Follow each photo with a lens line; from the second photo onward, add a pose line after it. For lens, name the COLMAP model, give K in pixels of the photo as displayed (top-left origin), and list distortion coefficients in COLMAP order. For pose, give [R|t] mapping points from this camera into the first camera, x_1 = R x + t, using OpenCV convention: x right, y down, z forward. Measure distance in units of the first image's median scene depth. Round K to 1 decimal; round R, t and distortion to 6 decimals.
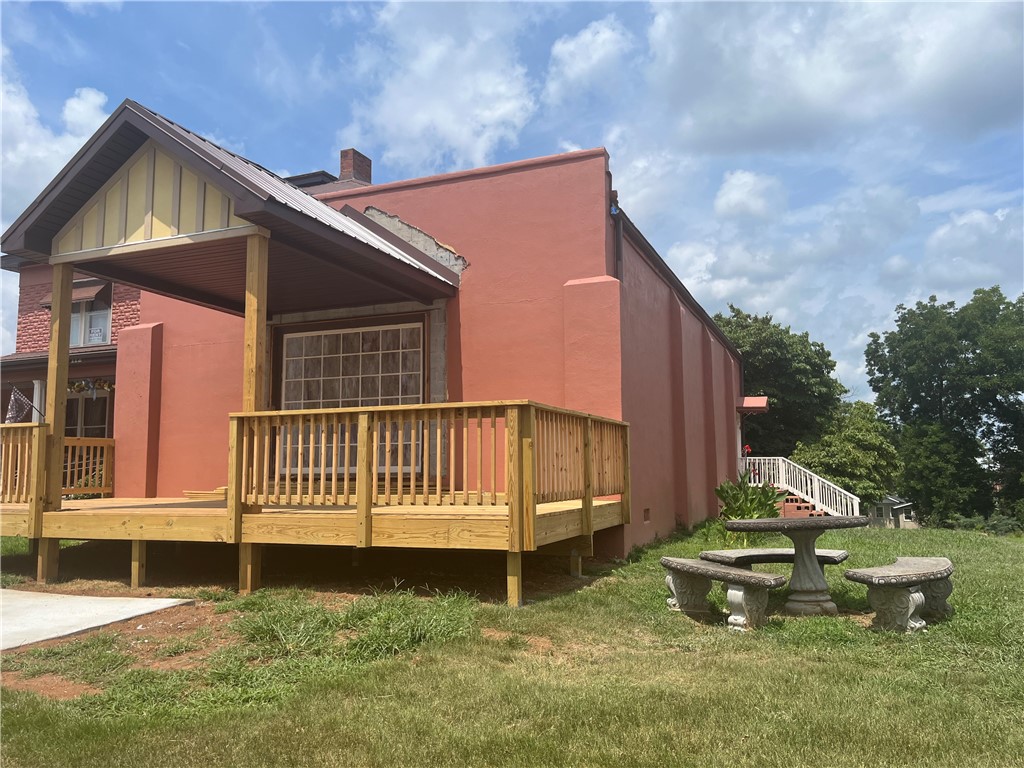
lens RADIAL K [[785.4, 0, 512.0], [0, 785.4, 384.0], [0, 0, 1]] dist [0.045691, -0.076545]
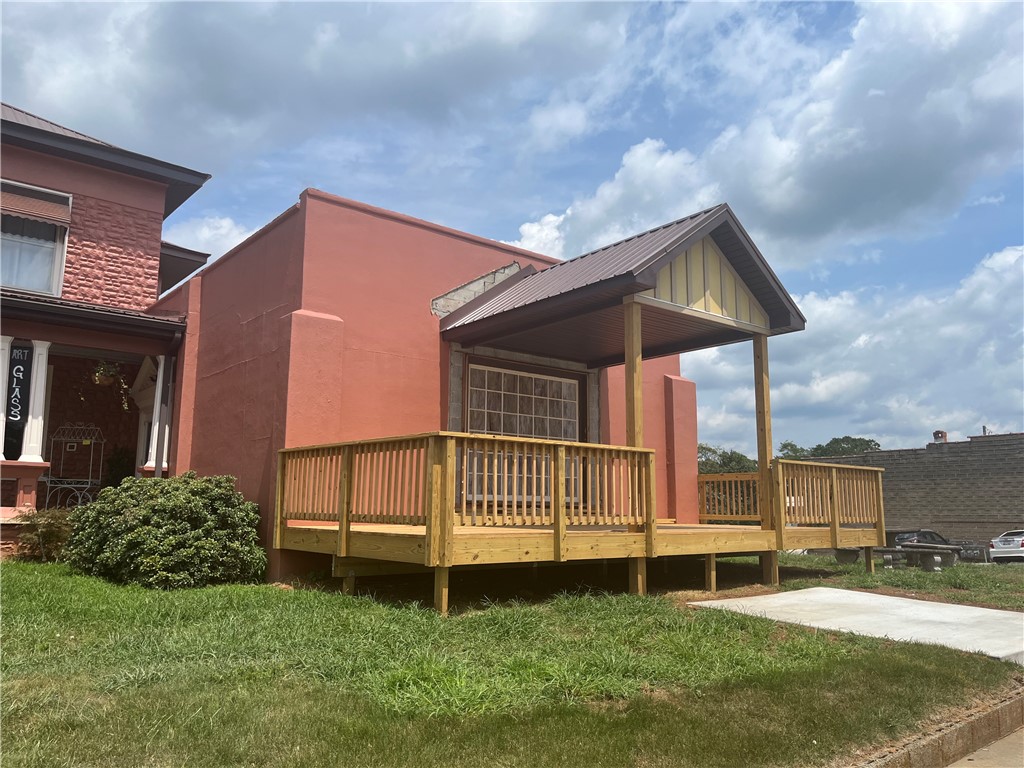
lens RADIAL K [[785.4, 0, 512.0], [0, 785.4, 384.0], [0, 0, 1]] dist [0.045691, -0.076545]
pose [[0.476905, 0.151322, 0.865831, -1.203146], [-0.111741, 0.987514, -0.111041, 0.074269], [-0.871823, -0.043793, 0.487859, 0.472234]]
